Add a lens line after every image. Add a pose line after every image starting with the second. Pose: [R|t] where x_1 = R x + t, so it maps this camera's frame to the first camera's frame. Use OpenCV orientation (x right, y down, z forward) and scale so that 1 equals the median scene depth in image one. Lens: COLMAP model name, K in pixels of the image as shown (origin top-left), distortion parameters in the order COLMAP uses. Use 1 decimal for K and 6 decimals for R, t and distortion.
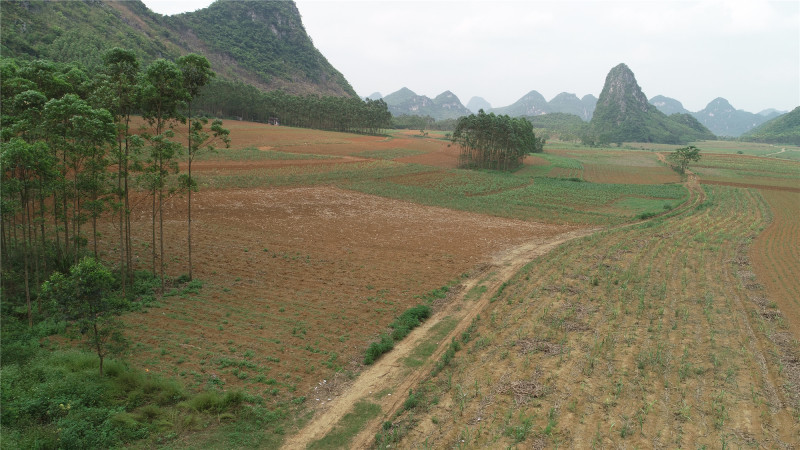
lens RADIAL K [[534.1, 0, 400.0], [0, 534.1, 225.0], [0, 0, 1]] dist [0.000216, 0.000435]
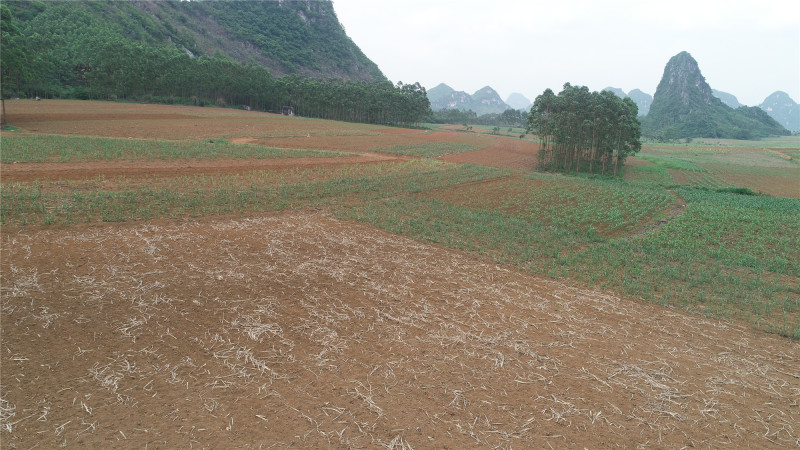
lens RADIAL K [[534.1, 0, 400.0], [0, 534.1, 225.0], [0, 0, 1]] dist [0.000216, 0.000435]
pose [[0.997712, 0.008144, -0.067112, -0.004872], [-0.007869, 0.999960, 0.004360, -0.013741], [0.067145, -0.003822, 0.997736, 0.110646]]
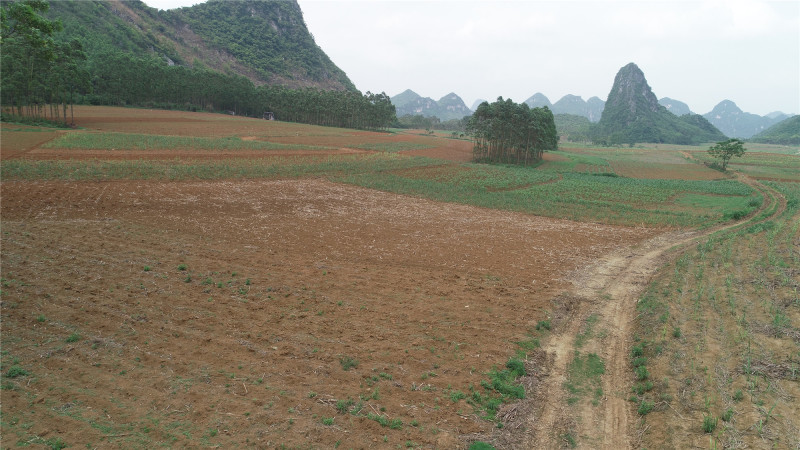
lens RADIAL K [[534.1, 0, 400.0], [0, 534.1, 225.0], [0, 0, 1]] dist [0.000216, 0.000435]
pose [[0.999975, 0.001771, -0.006819, -0.000768], [-0.001810, 0.999982, -0.005652, 0.000261], [0.006809, 0.005665, 0.999961, 0.042141]]
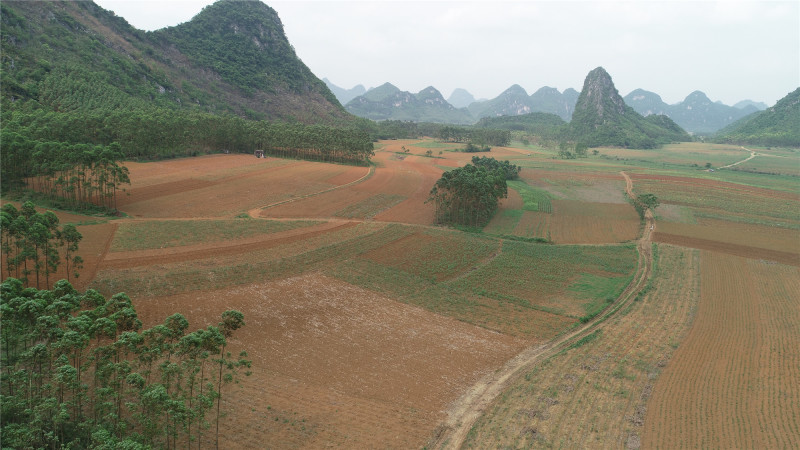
lens RADIAL K [[534.1, 0, 400.0], [0, 534.1, 225.0], [0, 0, 1]] dist [0.000216, 0.000435]
pose [[0.999530, -0.010024, 0.028965, 0.002500], [0.009512, 0.999797, 0.017762, -0.041035], [-0.029137, -0.017478, 0.999423, -0.026244]]
